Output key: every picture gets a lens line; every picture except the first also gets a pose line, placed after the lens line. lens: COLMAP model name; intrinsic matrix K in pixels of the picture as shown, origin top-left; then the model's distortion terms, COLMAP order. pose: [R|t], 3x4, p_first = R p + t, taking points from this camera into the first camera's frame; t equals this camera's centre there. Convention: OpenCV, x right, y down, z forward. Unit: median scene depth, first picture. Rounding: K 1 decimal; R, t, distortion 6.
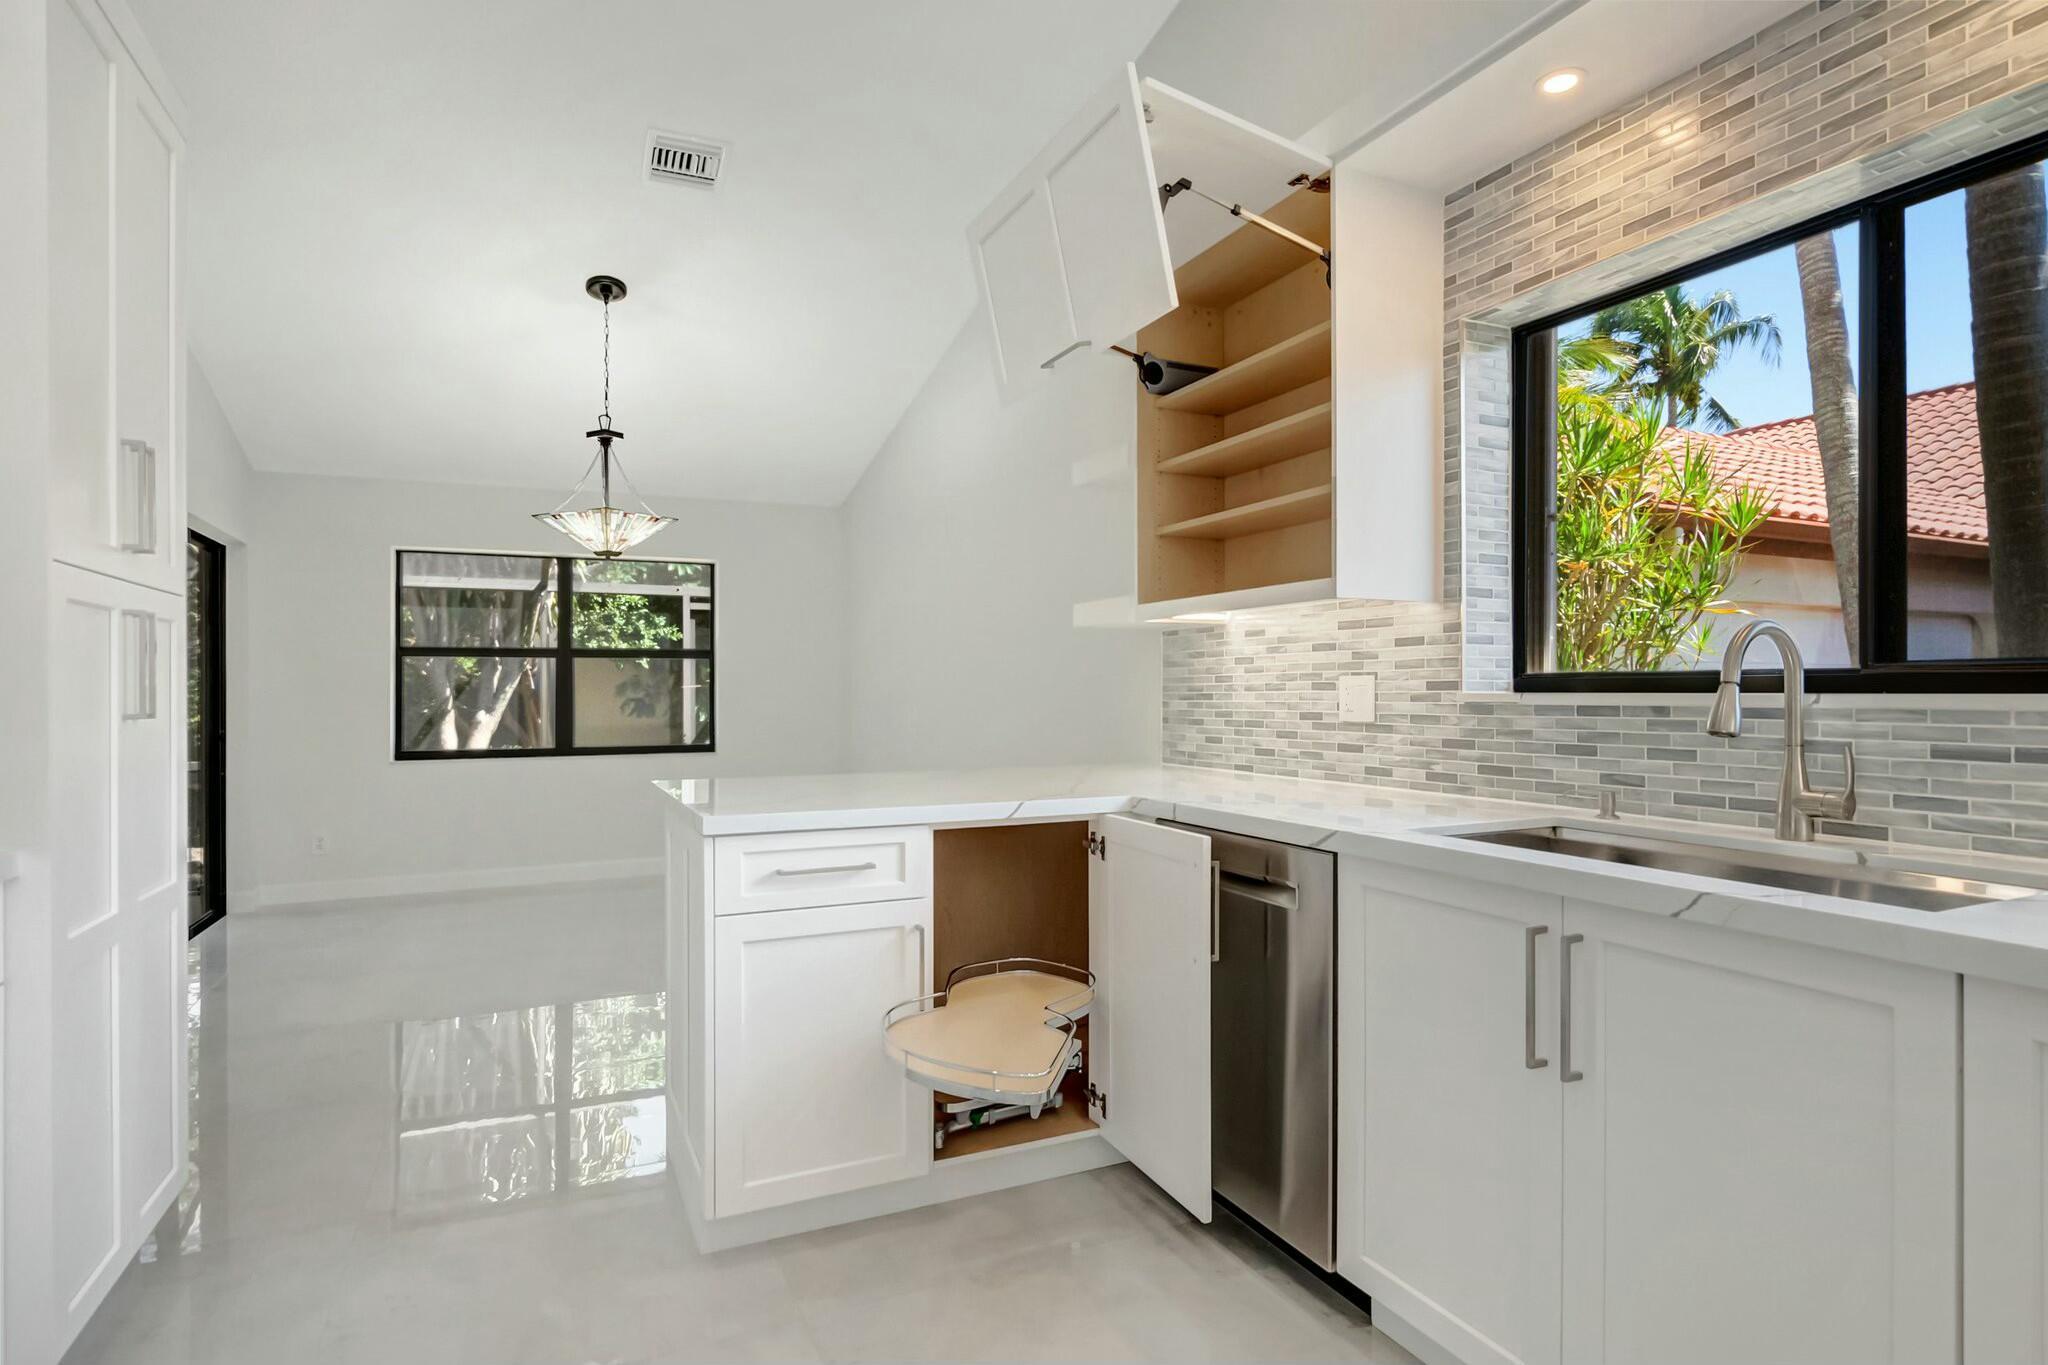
lens RADIAL K [[1105.2, 0, 1091.1], [0, 1105.2, 701.1], [0, 0, 1]] dist [-0.001370, -0.001328]
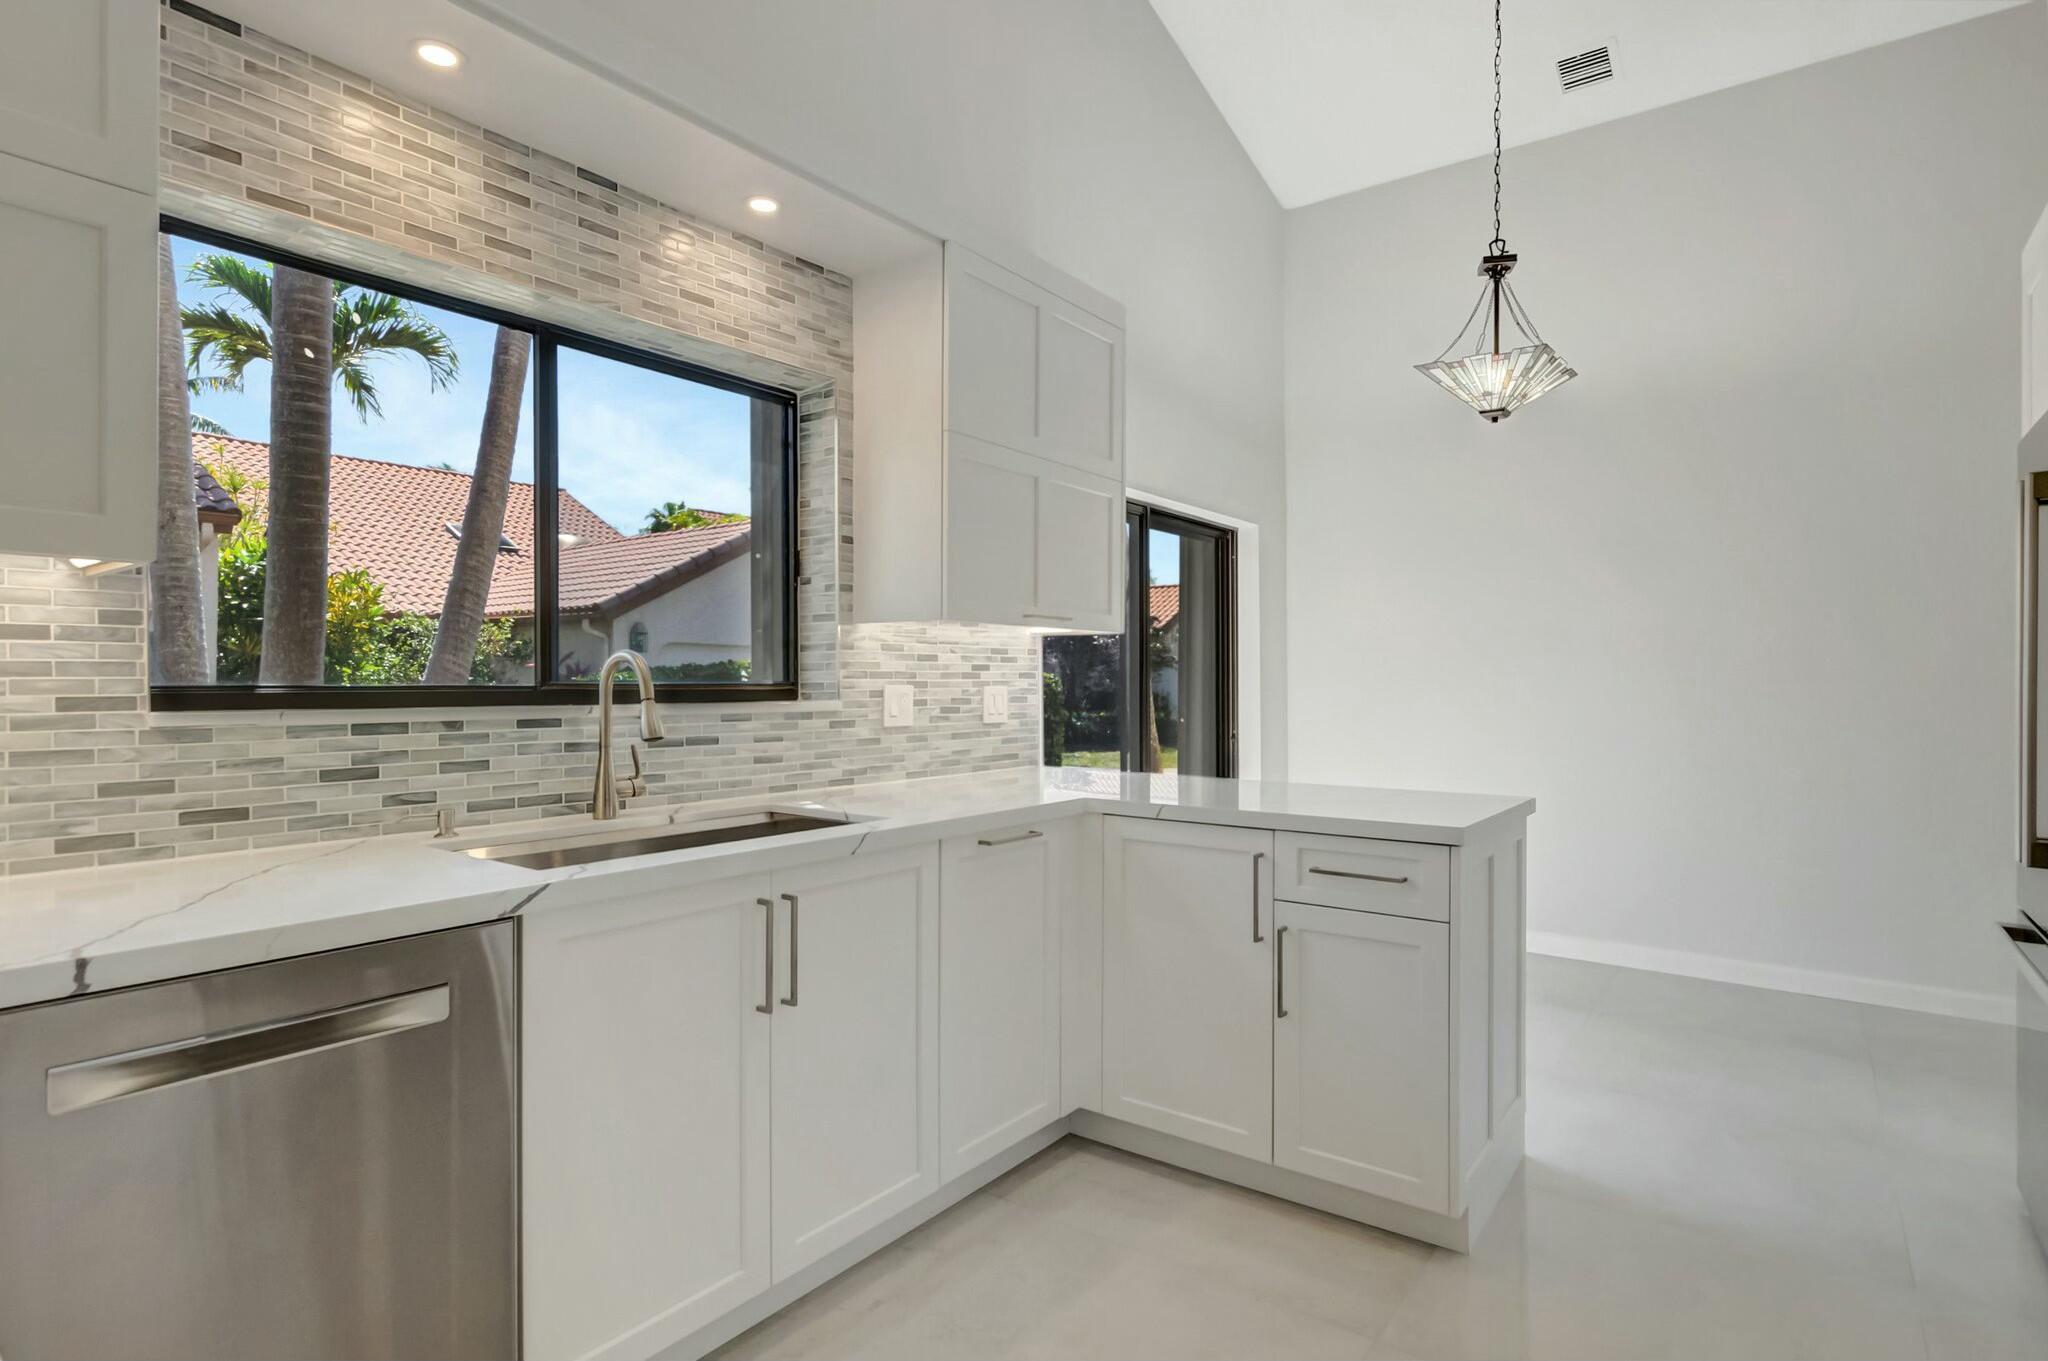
lens RADIAL K [[1060.8, 0, 986.2], [0, 1060.8, 697.6], [0, 0, 1]] dist [-0.004269, -0.000737]
pose [[-0.428384, -0.012039, 0.903517, -0.474034], [0.006835, 0.999839, 0.016563, -0.024101], [-0.903571, 0.013271, -0.428233, 0.785181]]
